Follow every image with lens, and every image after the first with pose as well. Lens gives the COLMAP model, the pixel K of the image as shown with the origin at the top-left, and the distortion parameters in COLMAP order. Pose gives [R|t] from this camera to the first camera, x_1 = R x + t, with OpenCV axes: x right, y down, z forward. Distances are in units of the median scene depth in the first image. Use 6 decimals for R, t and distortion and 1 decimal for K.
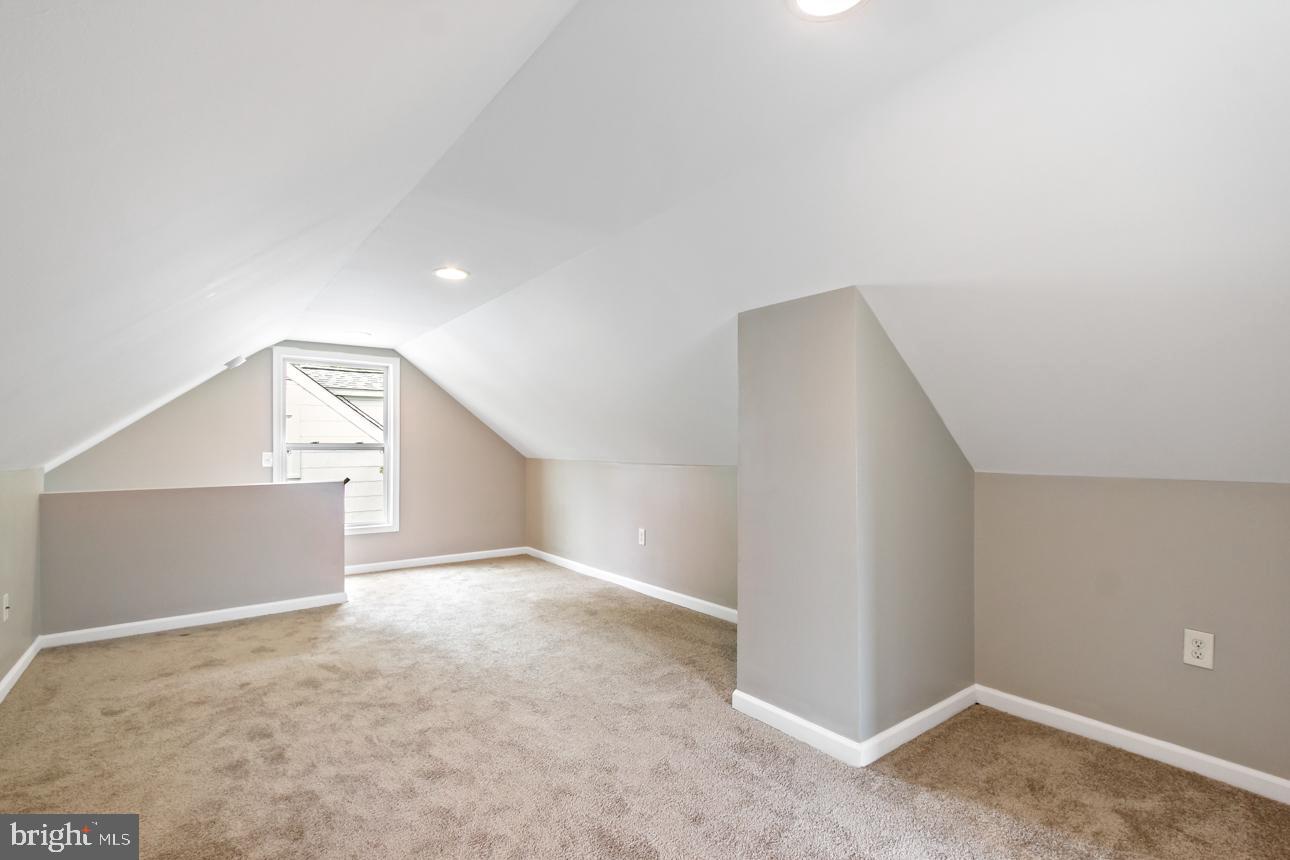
lens RADIAL K [[606.8, 0, 645.0], [0, 606.8, 430.0], [0, 0, 1]] dist [0.017239, -0.008356]
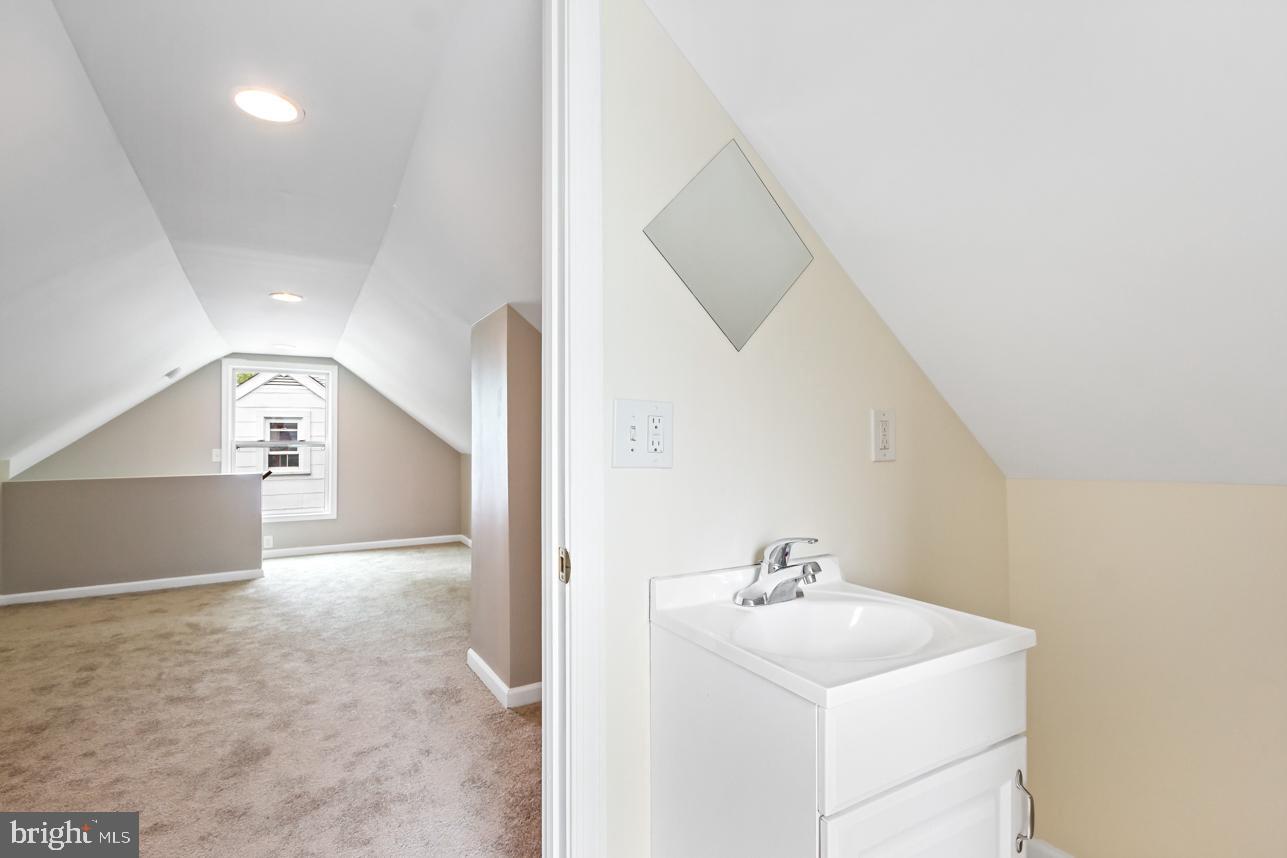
lens RADIAL K [[605.4, 0, 643.5], [0, 605.4, 429.0], [0, 0, 1]] dist [0.017239, -0.008356]
pose [[0.993259, -0.008253, -0.115620, 0.522032], [0.008453, 0.999964, 0.001235, 0.005175], [0.115605, -0.002204, 0.993293, -0.101546]]
